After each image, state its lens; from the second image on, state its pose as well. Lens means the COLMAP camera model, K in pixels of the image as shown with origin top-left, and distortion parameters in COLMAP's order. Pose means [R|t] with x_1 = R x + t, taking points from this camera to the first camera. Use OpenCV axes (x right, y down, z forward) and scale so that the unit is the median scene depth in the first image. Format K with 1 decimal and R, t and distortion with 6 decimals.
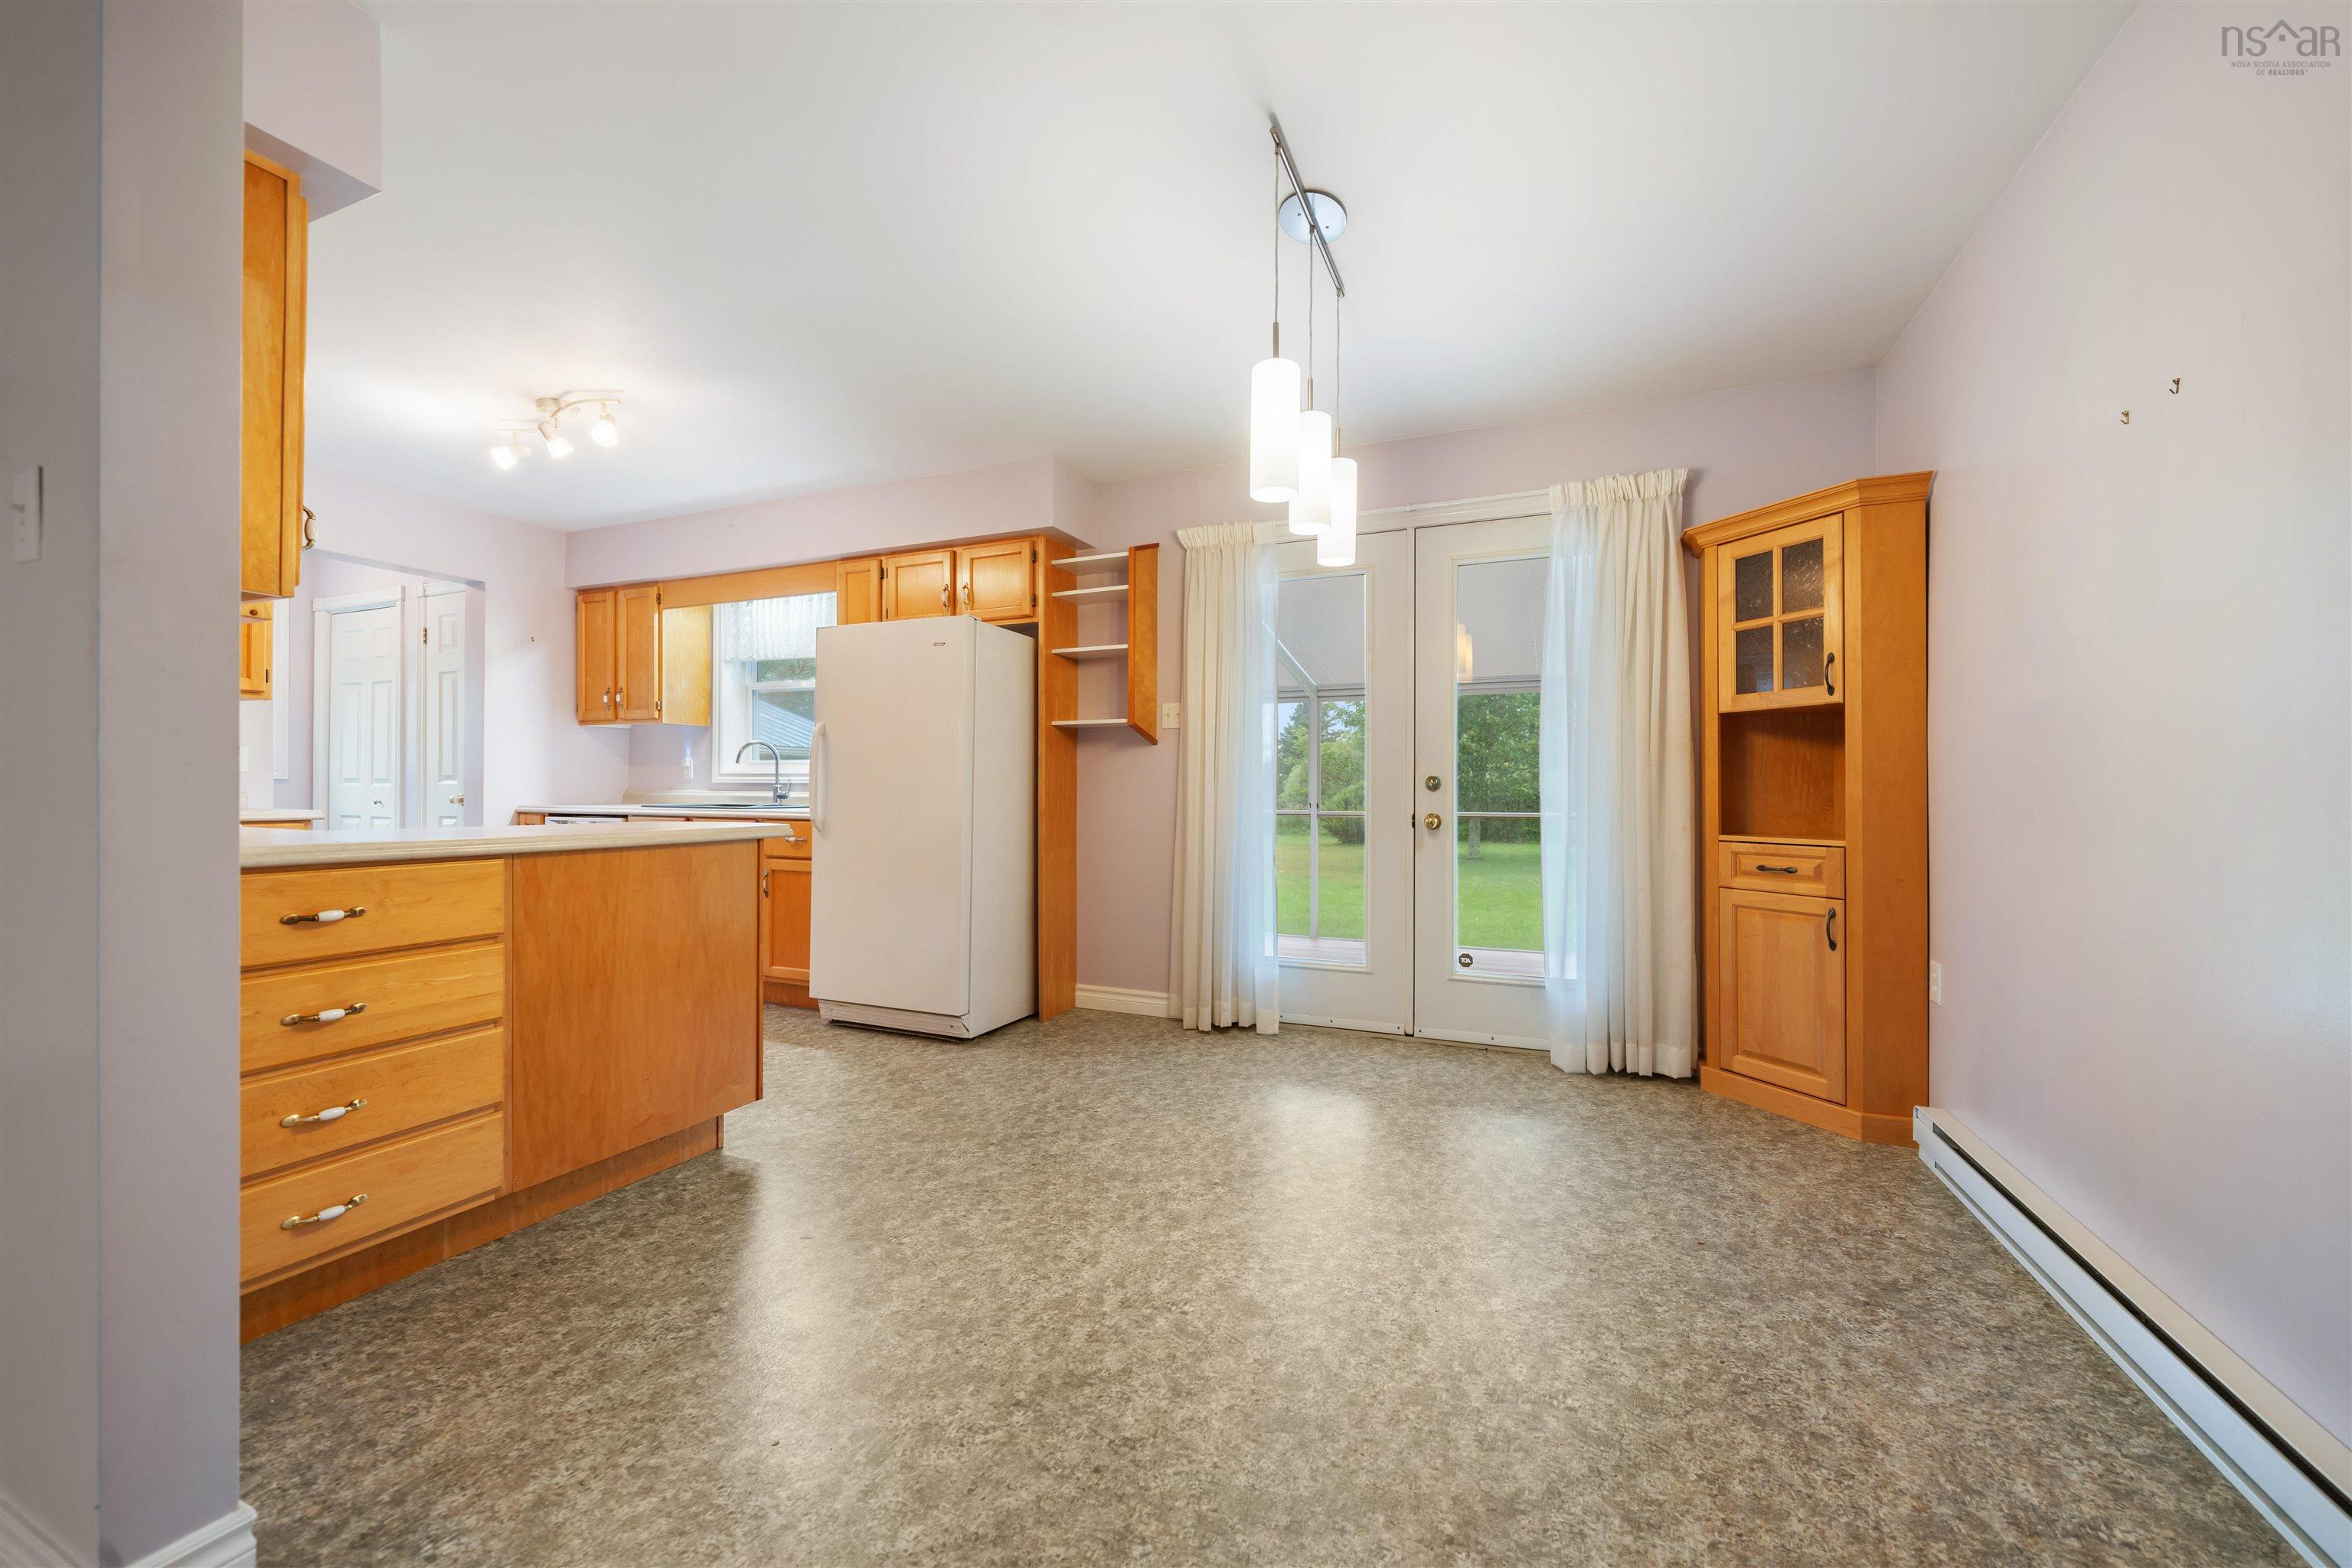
lens RADIAL K [[925.9, 0, 1173.5], [0, 925.9, 795.5], [0, 0, 1]] dist [-0.003715, 0.000085]
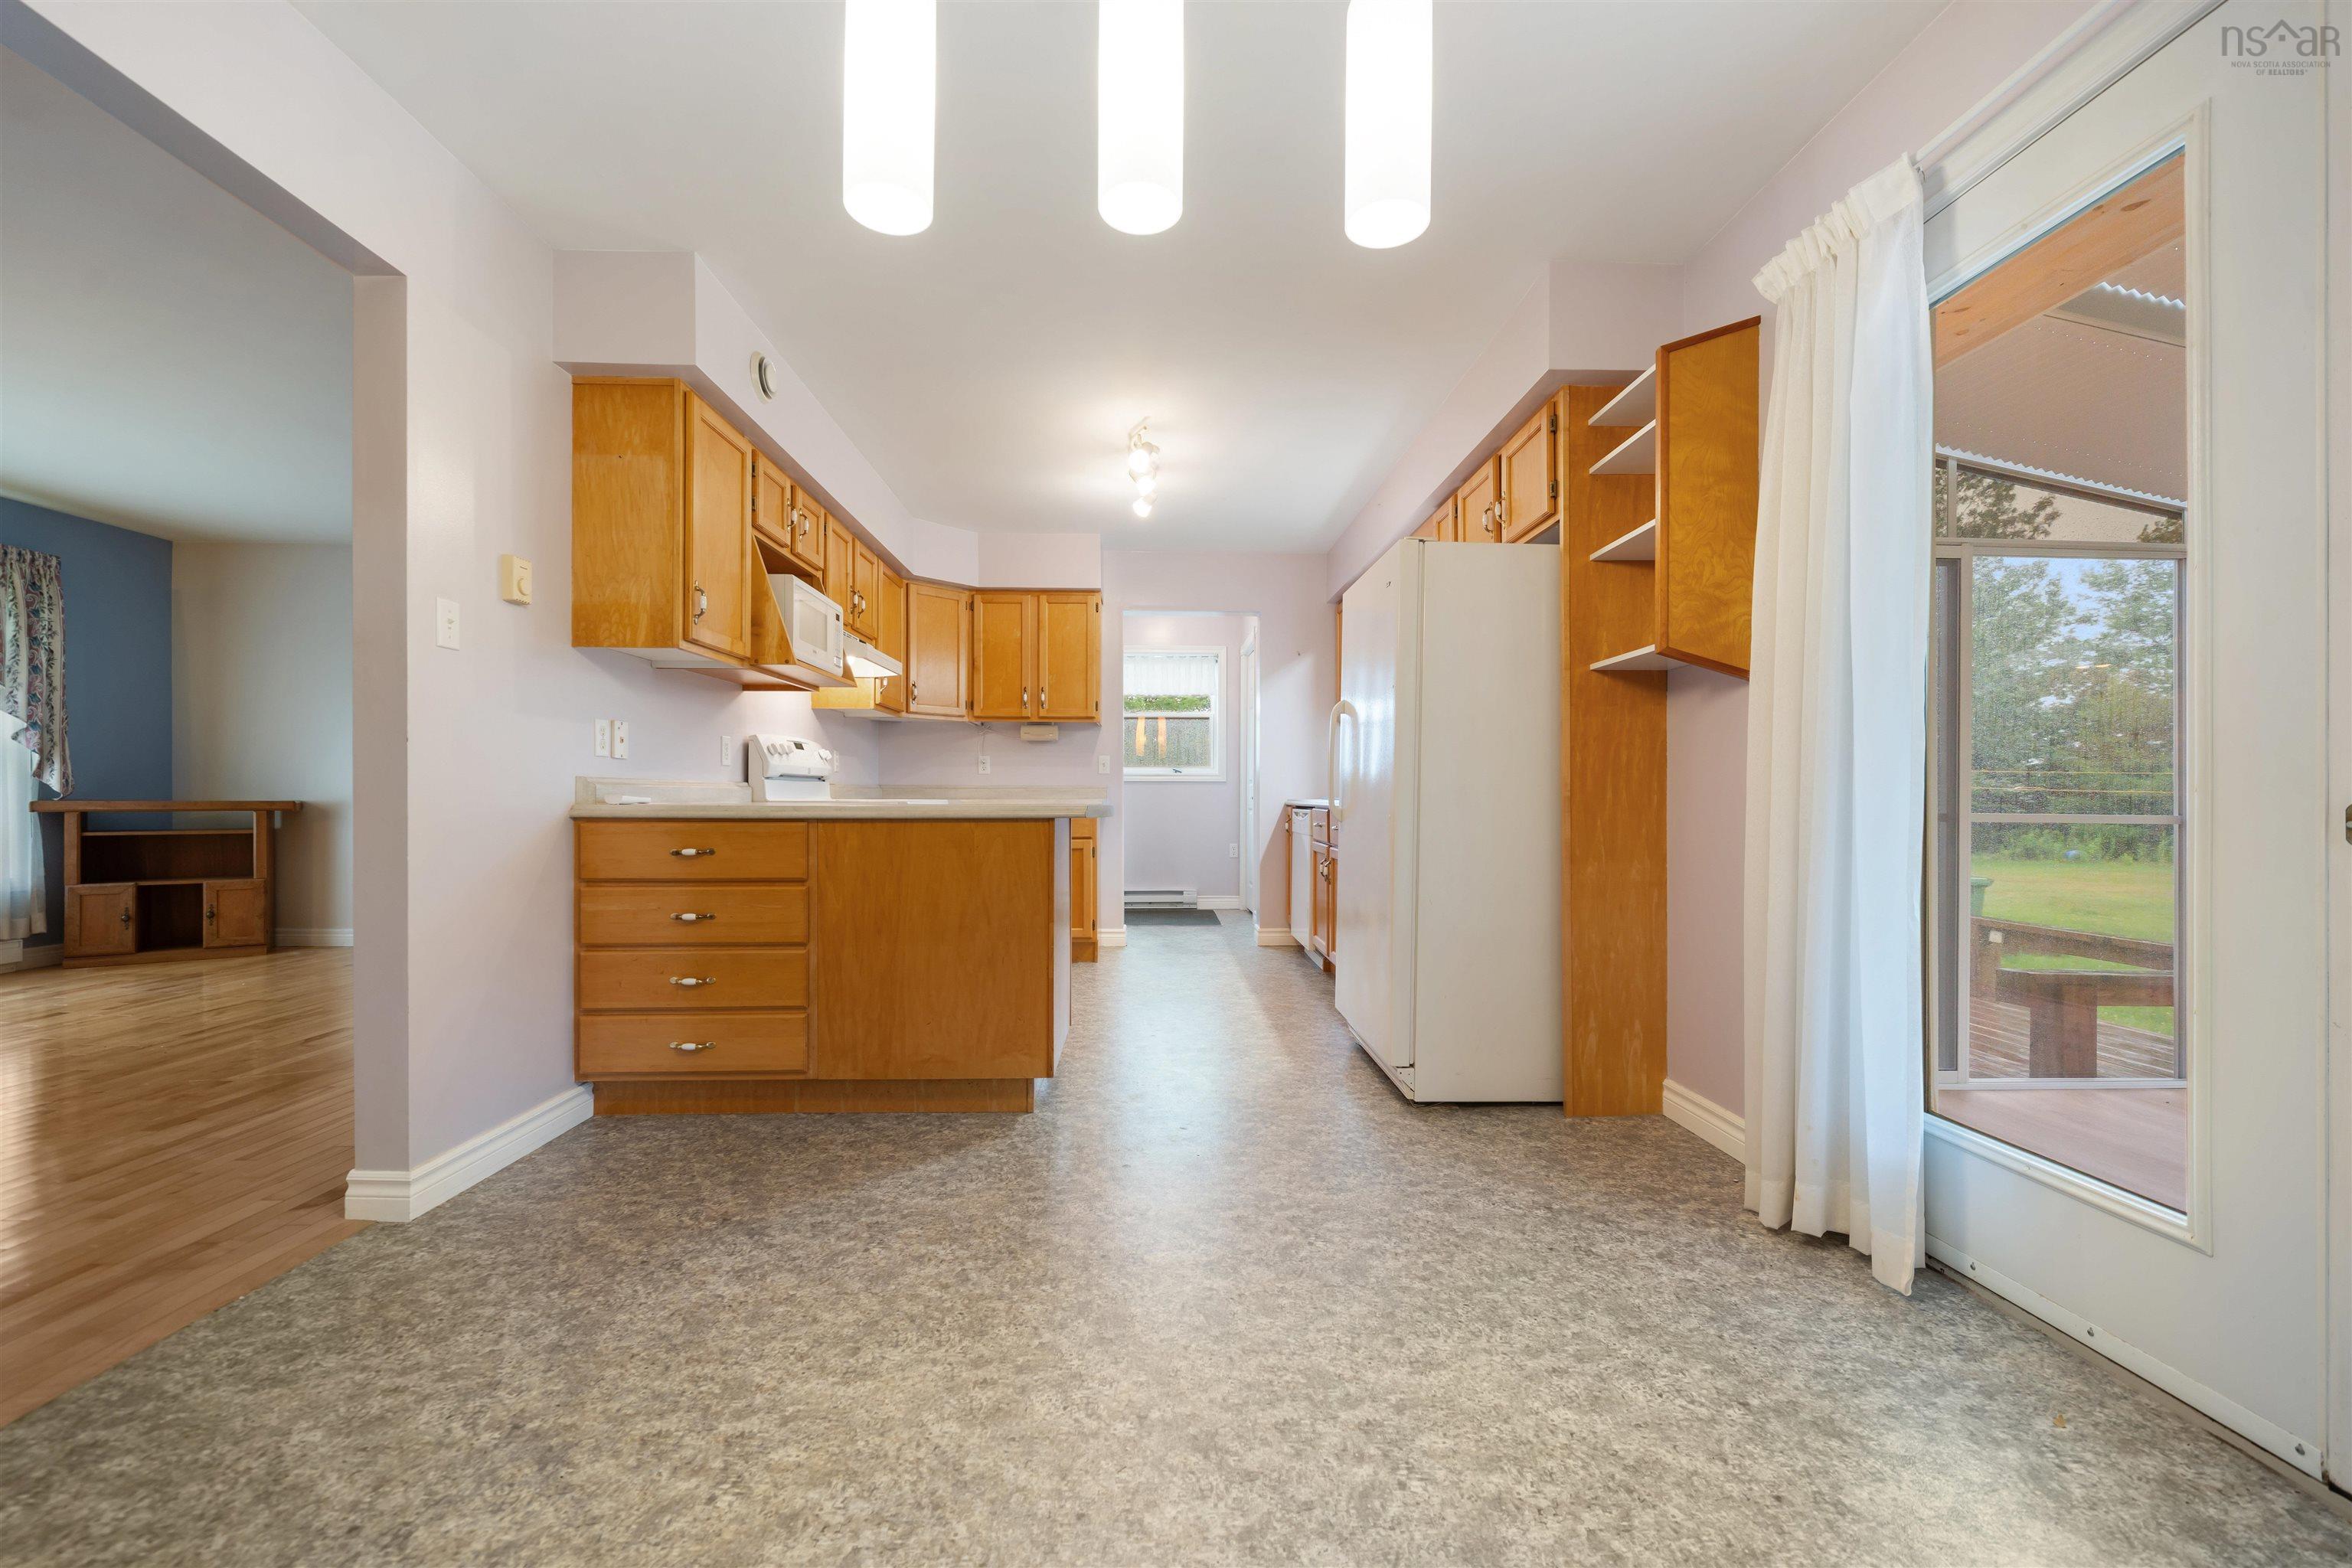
lens RADIAL K [[925.9, 0, 1155.8], [0, 925.9, 801.2], [0, 0, 1]] dist [-0.003715, 0.000085]
pose [[0.415869, -0.000270, -0.909424, 0.392439], [-0.003683, 0.999991, -0.001981, 0.022411], [0.909417, 0.004174, 0.415865, 0.518224]]
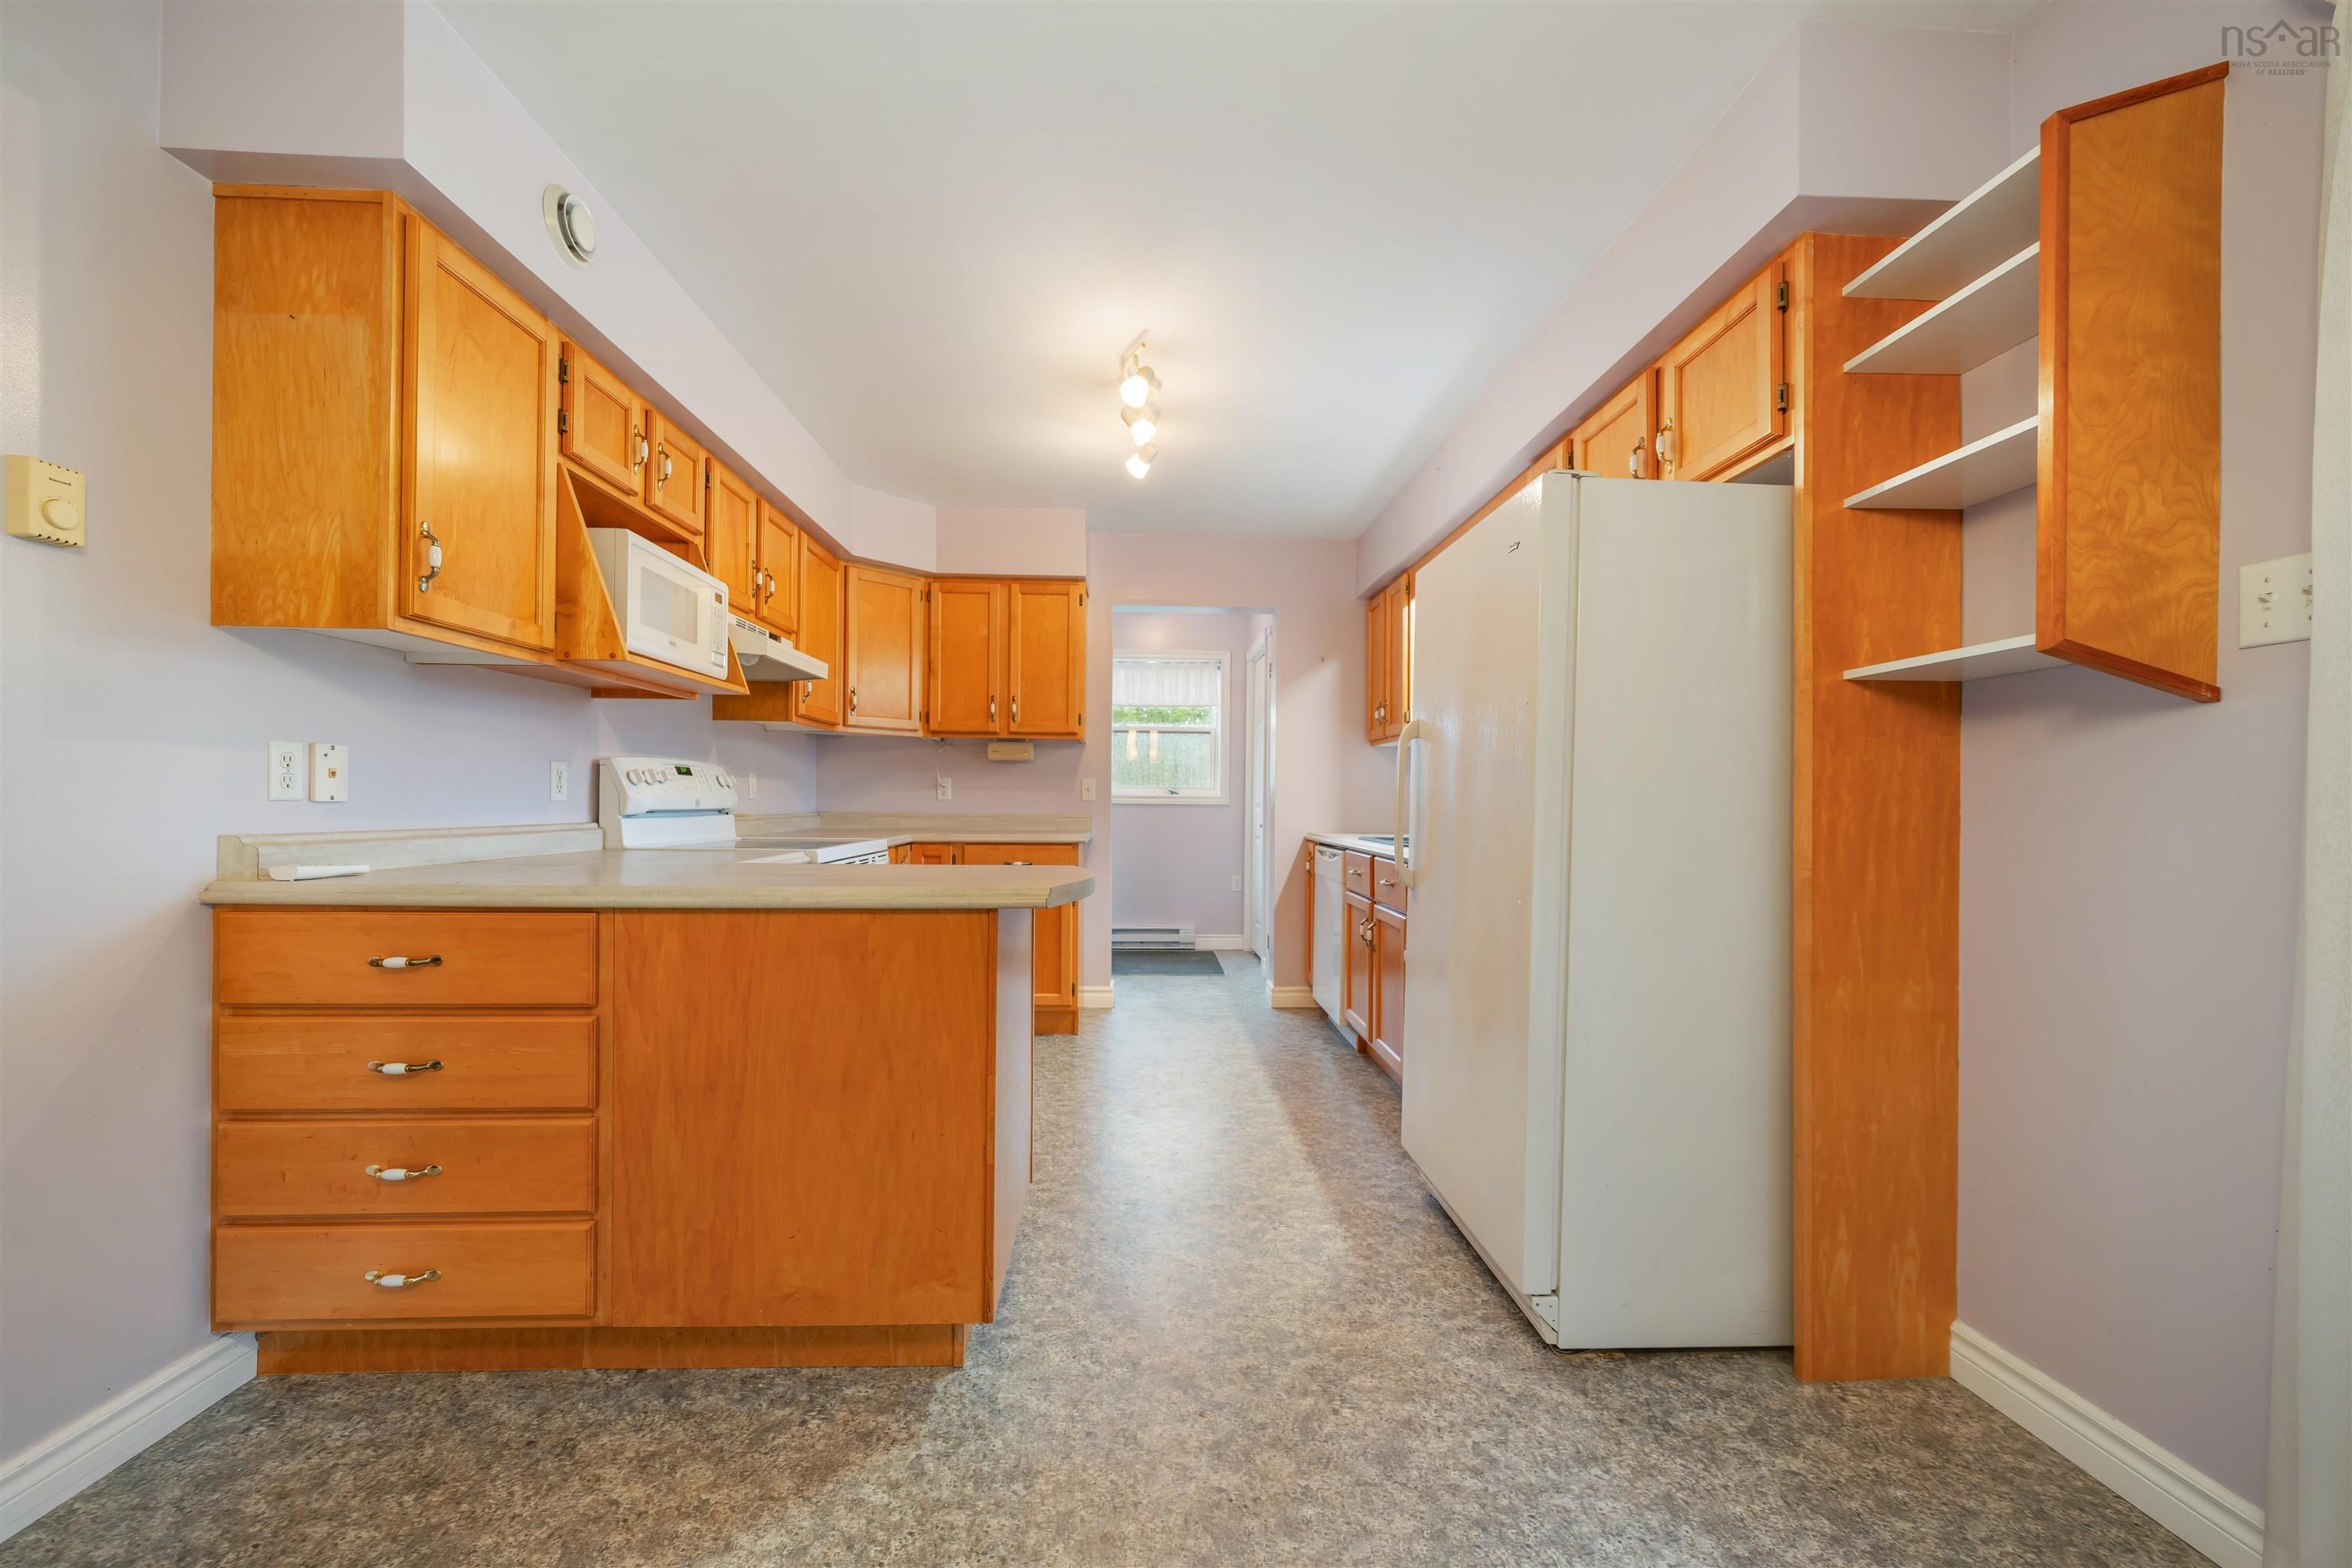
lens RADIAL K [[904.5, 0, 1160.4], [0, 904.5, 805.5], [0, 0, 1]] dist [-0.004162, -0.000447]
pose [[0.431572, 0.000916, -0.902078, 0.119600], [-0.011325, 0.999926, -0.004403, -0.016452], [0.902007, 0.012116, 0.431551, 0.633832]]
